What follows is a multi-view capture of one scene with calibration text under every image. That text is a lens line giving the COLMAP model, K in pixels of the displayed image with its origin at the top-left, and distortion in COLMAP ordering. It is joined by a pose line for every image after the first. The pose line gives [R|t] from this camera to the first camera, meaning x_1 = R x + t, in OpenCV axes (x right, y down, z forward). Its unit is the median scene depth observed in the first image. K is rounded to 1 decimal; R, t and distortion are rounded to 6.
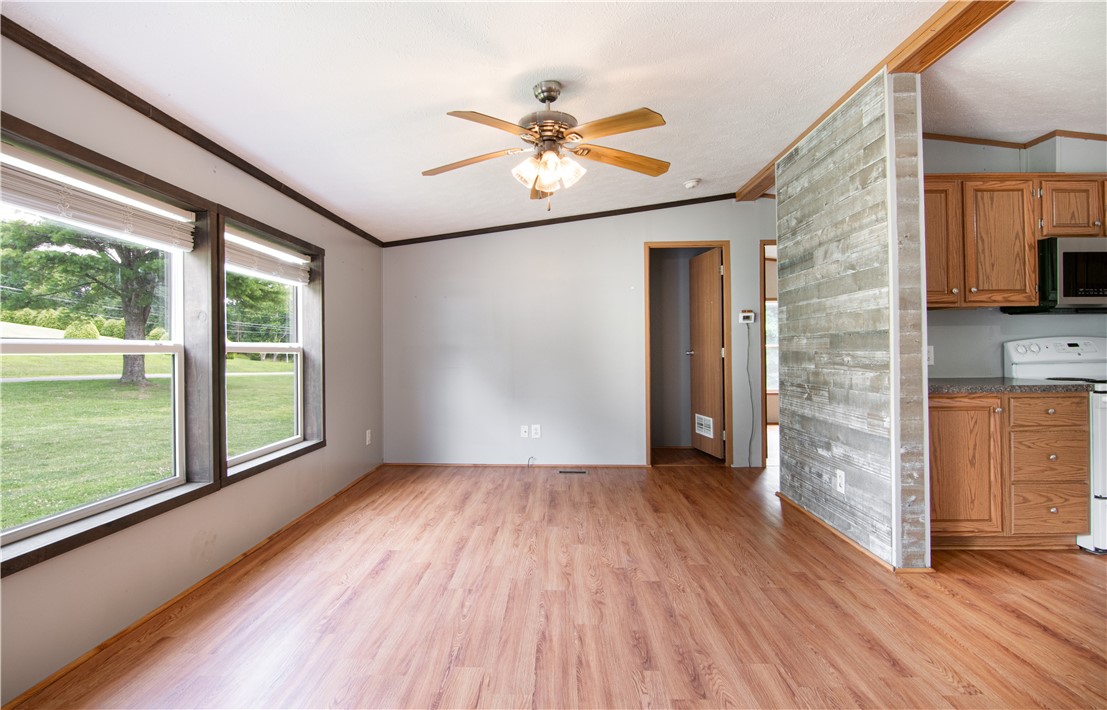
lens RADIAL K [[545.5, 0, 534.0], [0, 545.5, 342.6], [0, 0, 1]] dist [-0.012172, -0.005904]
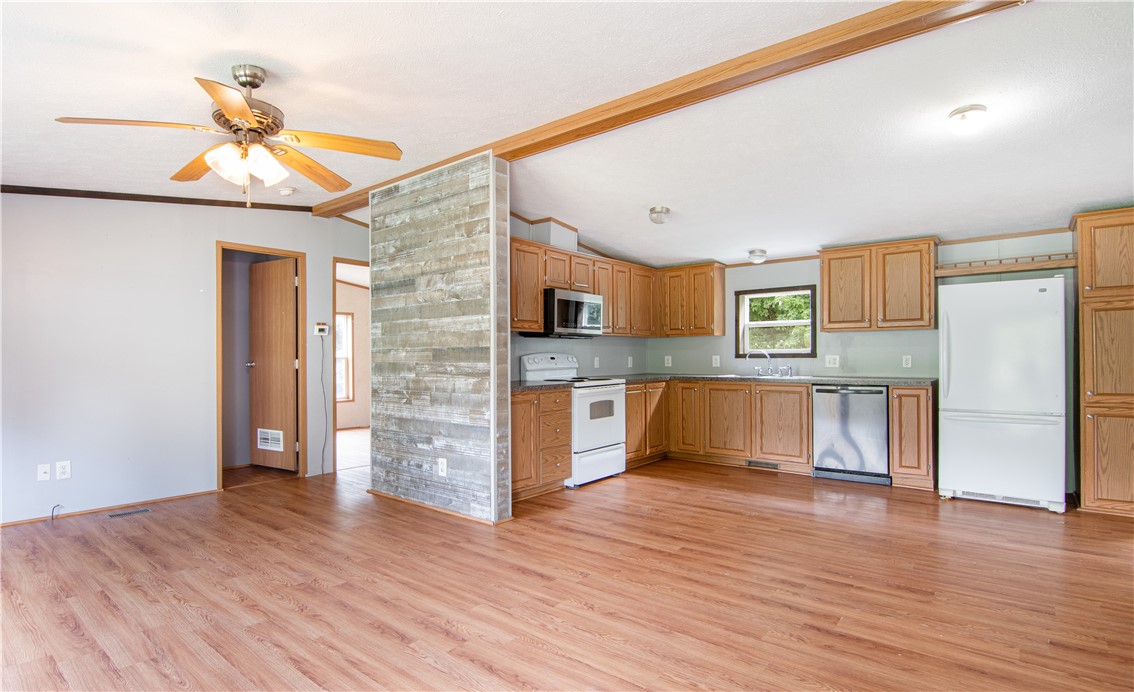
lens RADIAL K [[563.7, 0, 522.5], [0, 563.7, 356.8], [0, 0, 1]] dist [-0.008052, -0.007607]
pose [[0.632907, 0.005857, 0.774206, -0.355535], [-0.010722, 0.999942, 0.001200, -0.001170], [-0.774154, -0.009060, 0.632933, 0.047805]]
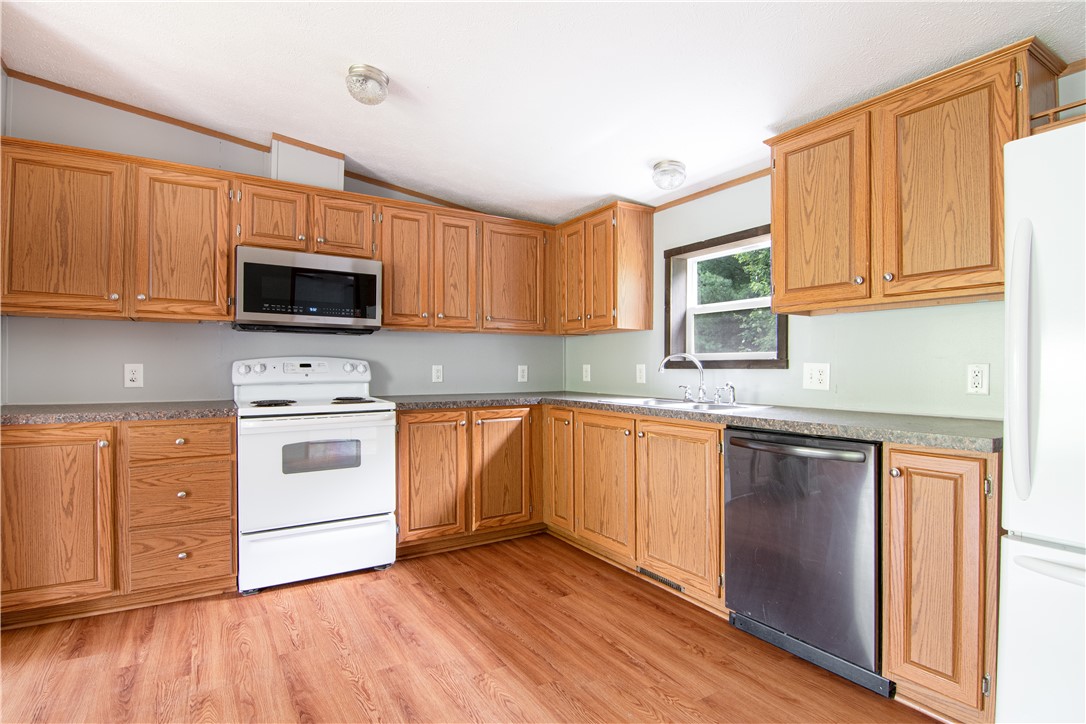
lens RADIAL K [[541.1, 0, 511.3], [0, 541.1, 367.1], [0, 0, 1]] dist [-0.012225, -0.006635]
pose [[0.831678, 0.012837, 0.555109, 0.911334], [-0.018676, 0.999814, 0.004861, -0.004958], [-0.554944, -0.014410, 0.831763, -0.011386]]
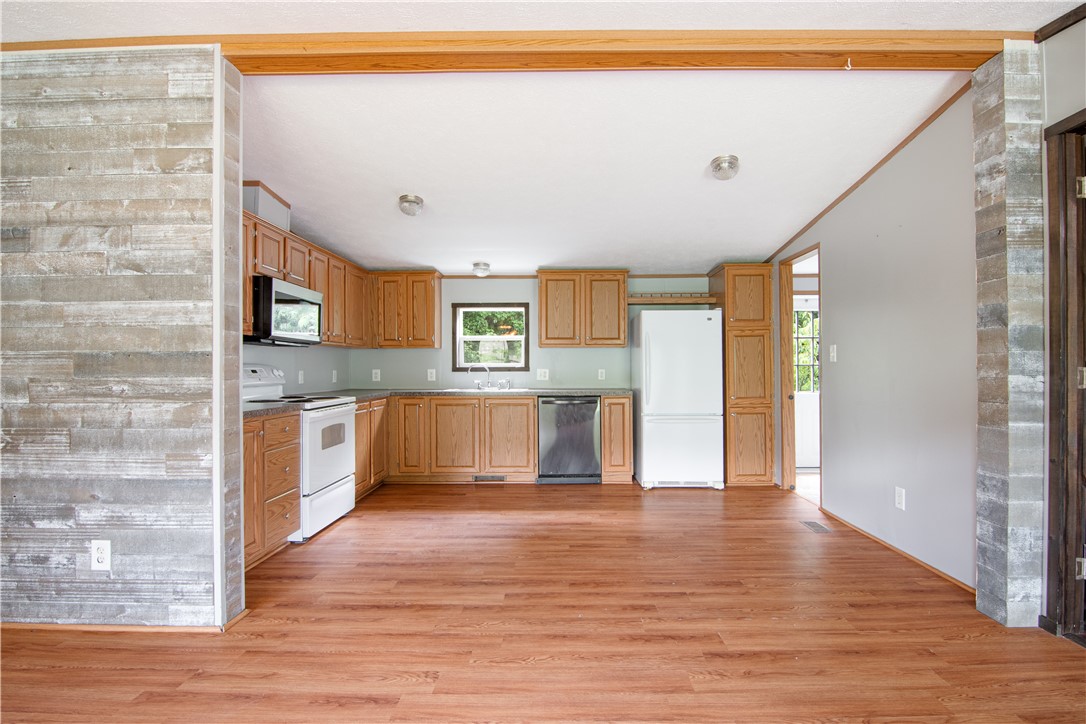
lens RADIAL K [[541.1, 0, 560.4], [0, 541.1, 369.9], [0, 0, 1]] dist [-0.012225, -0.006635]
pose [[-0.035099, 0.009735, 0.999336, -0.197773], [-0.010423, 0.999895, -0.010107, 0.006854], [-0.999330, -0.010771, -0.034993, 0.452531]]
